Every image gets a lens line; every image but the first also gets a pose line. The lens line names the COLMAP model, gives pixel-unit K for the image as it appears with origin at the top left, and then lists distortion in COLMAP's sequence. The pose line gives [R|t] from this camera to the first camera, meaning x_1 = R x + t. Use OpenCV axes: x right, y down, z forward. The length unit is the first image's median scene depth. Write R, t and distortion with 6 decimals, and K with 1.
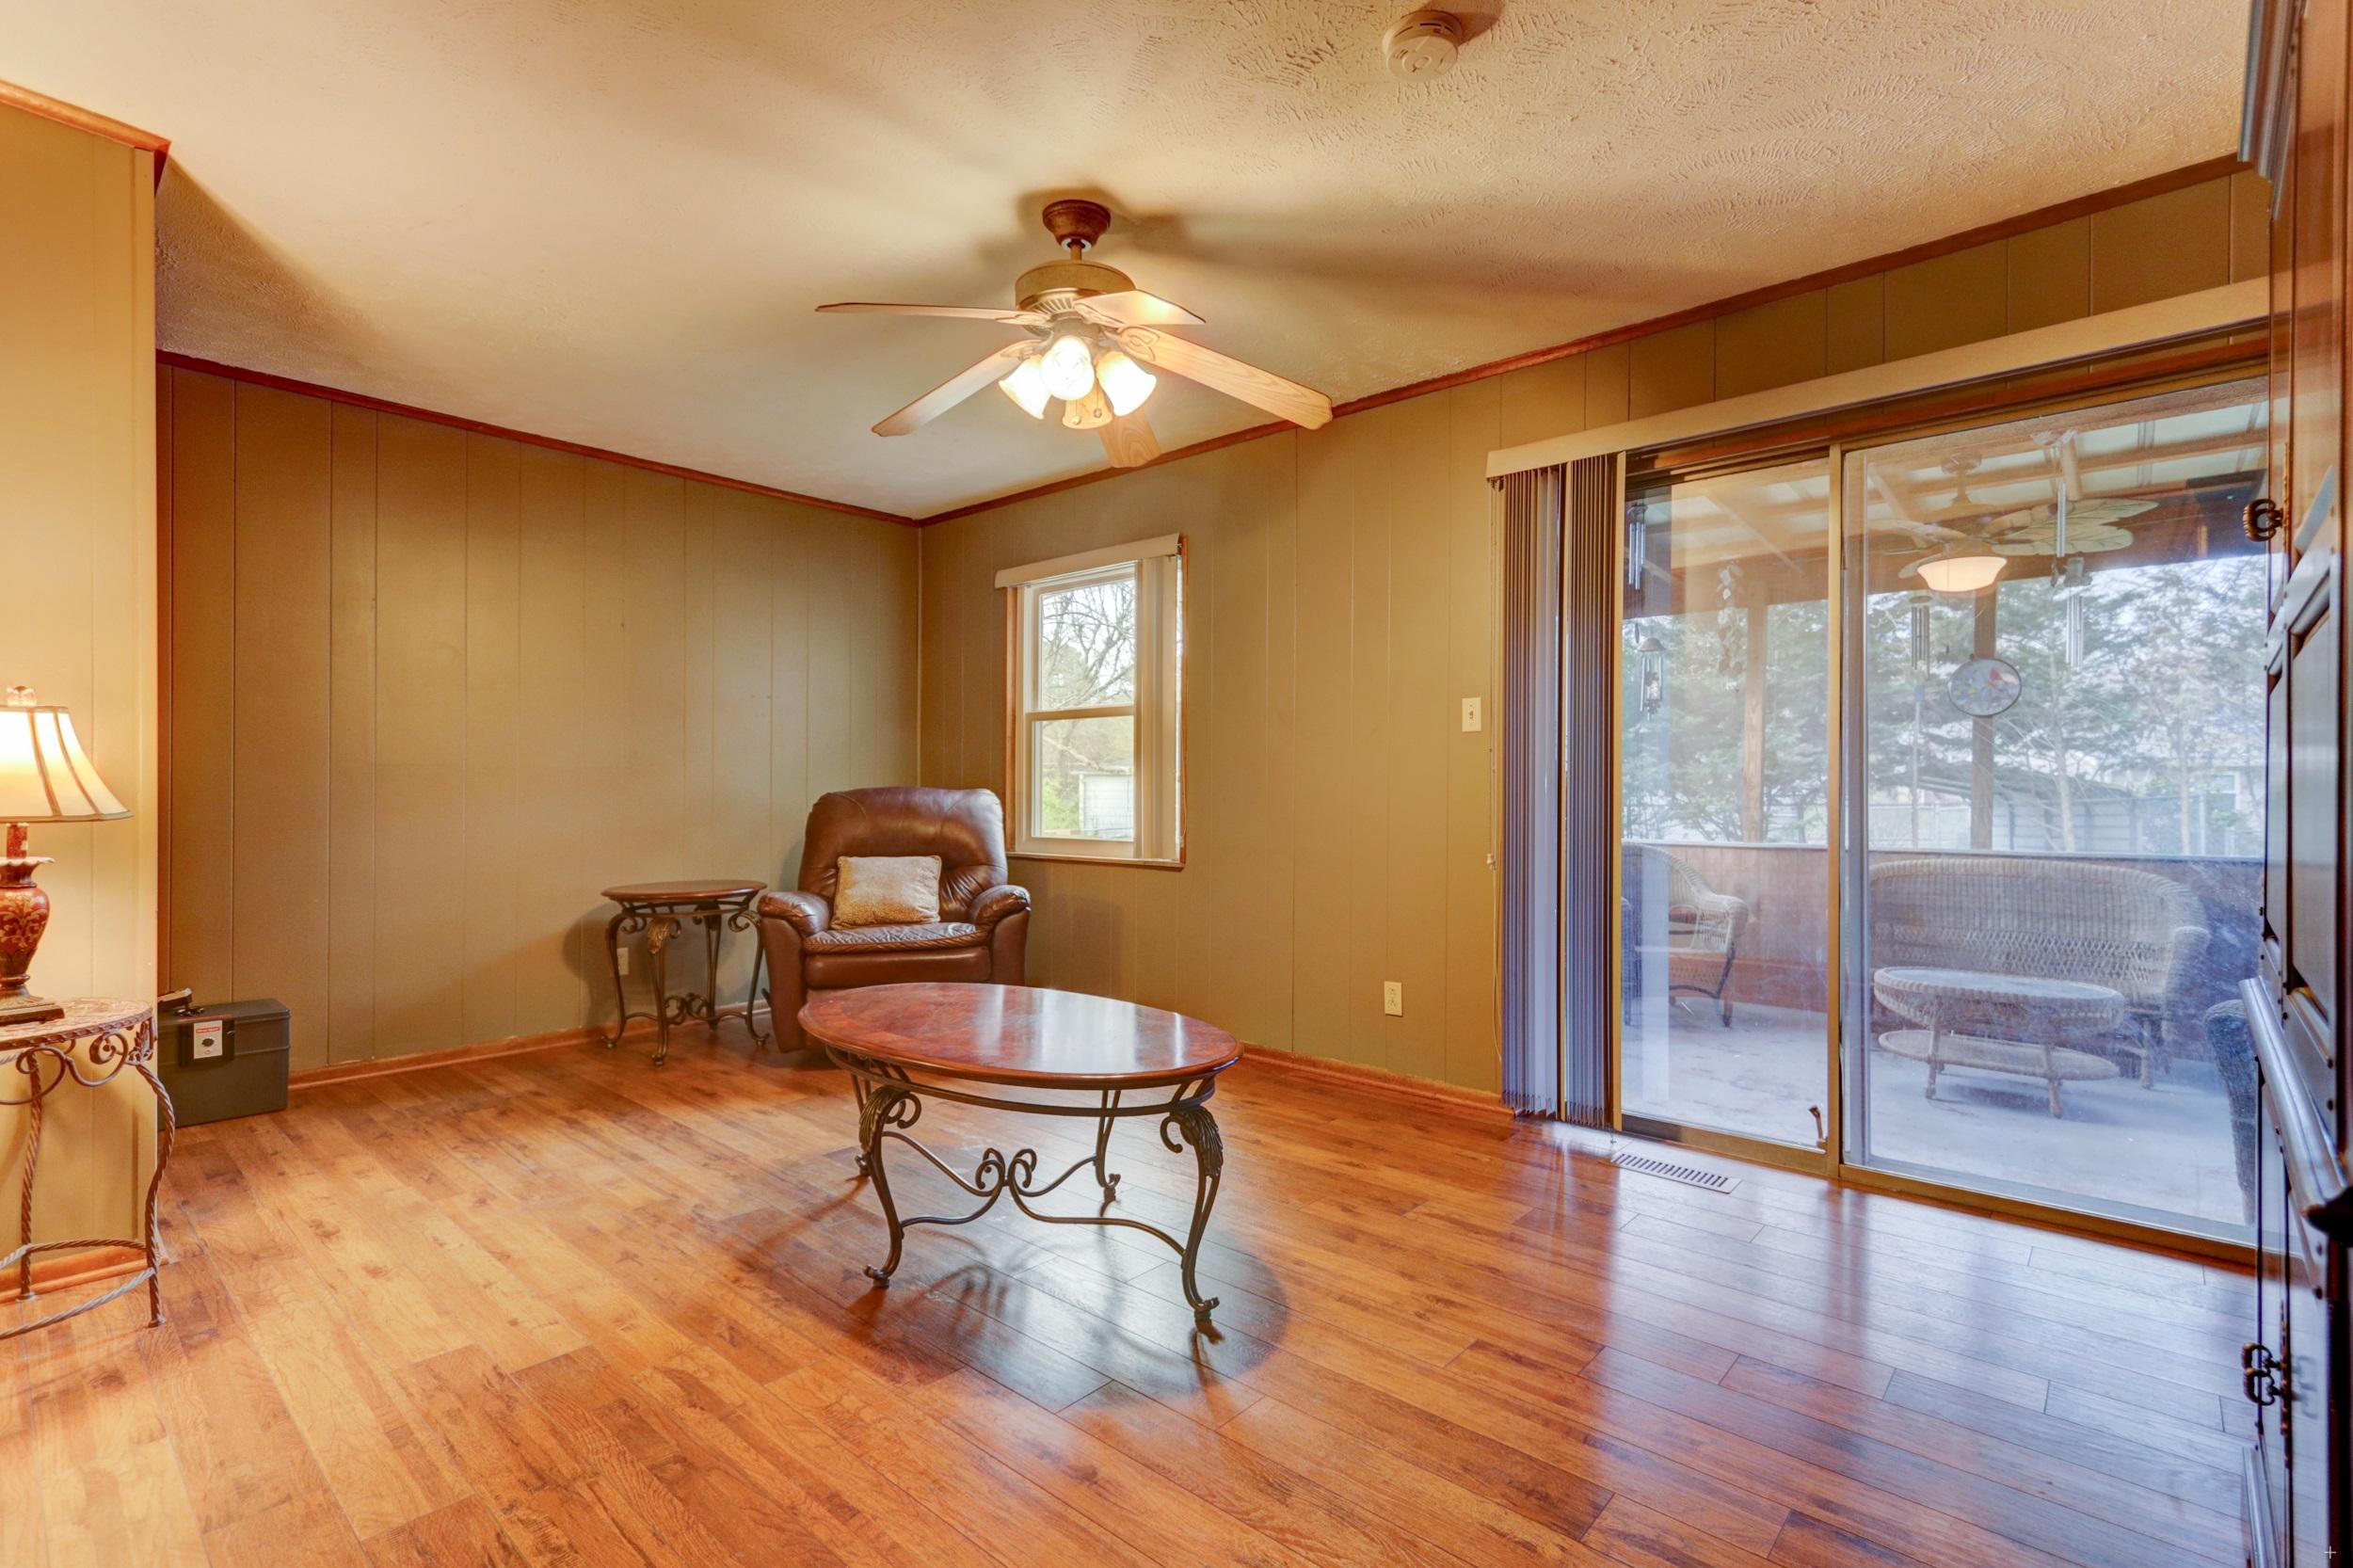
lens RADIAL K [[1076.9, 0, 1185.2], [0, 1076.9, 795.5], [0, 0, 1]] dist [-0.000930, 0.000587]
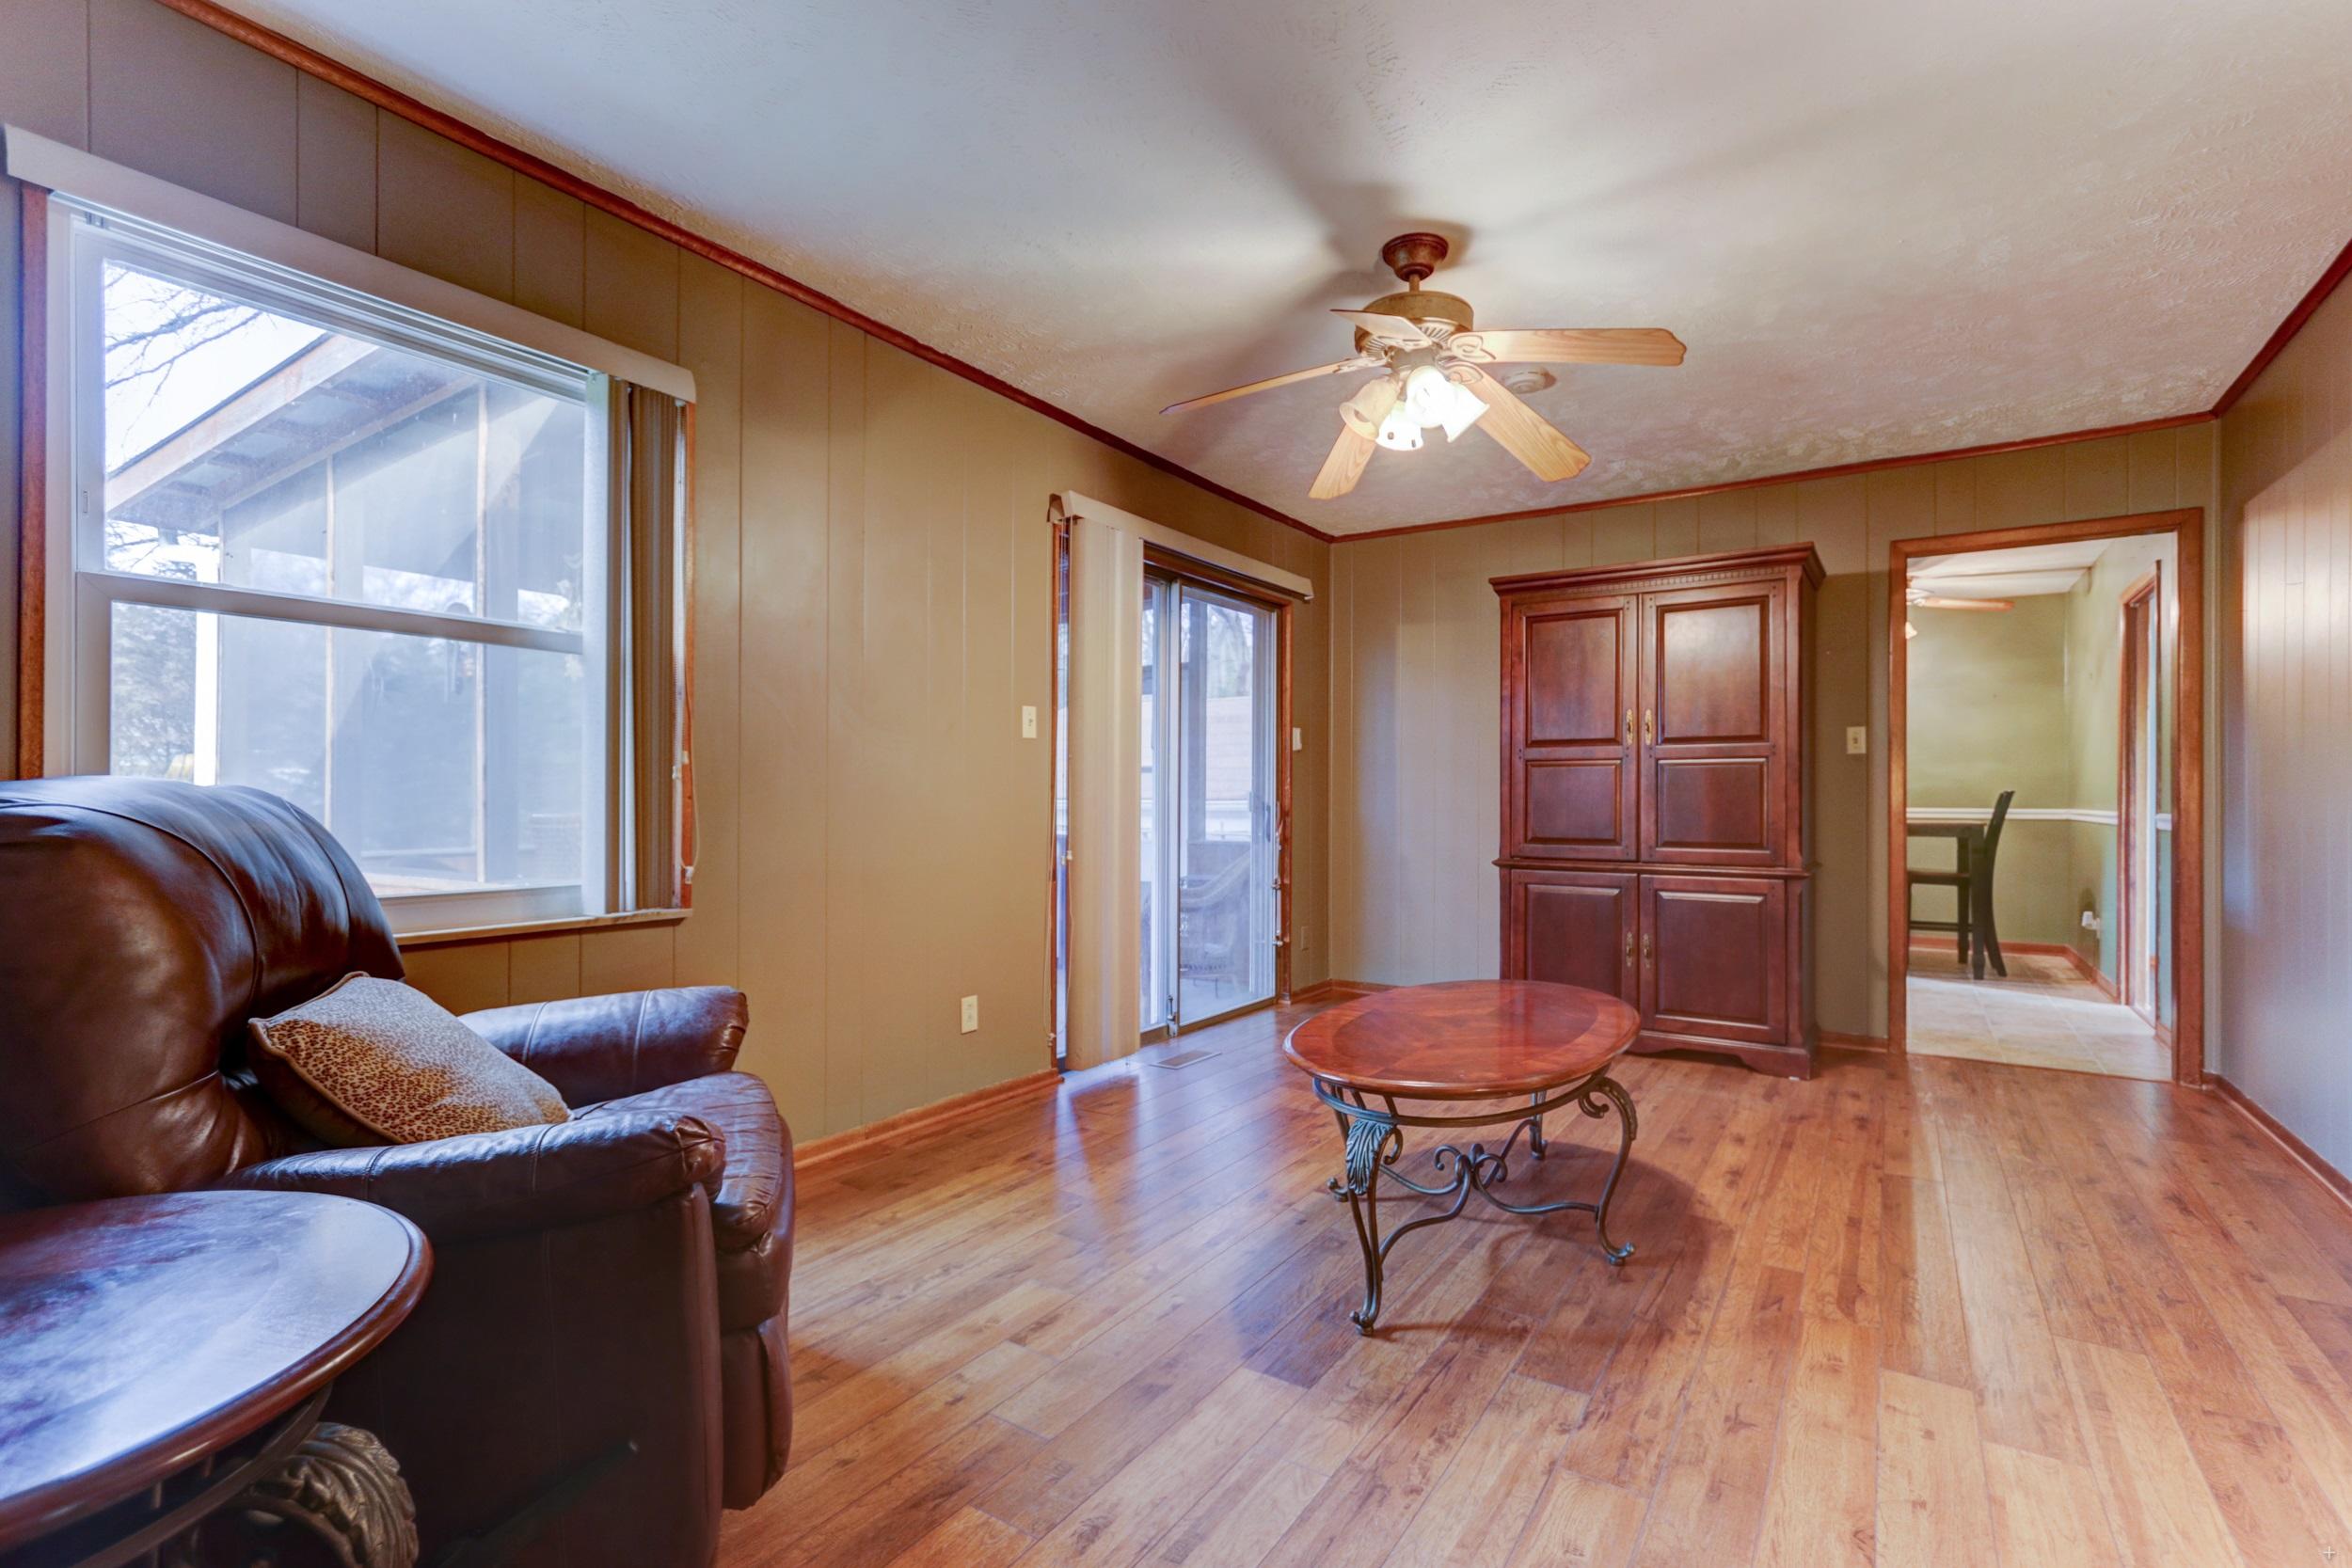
lens RADIAL K [[1076.3, 0, 1189.6], [0, 1076.3, 795.5], [0, 0, 1]] dist [-0.000930, 0.000587]
pose [[-0.142290, -0.003708, 0.989818, -1.120270], [-0.000119, 0.999993, 0.003729, -0.009229], [-0.989825, 0.000413, -0.142290, 1.381969]]
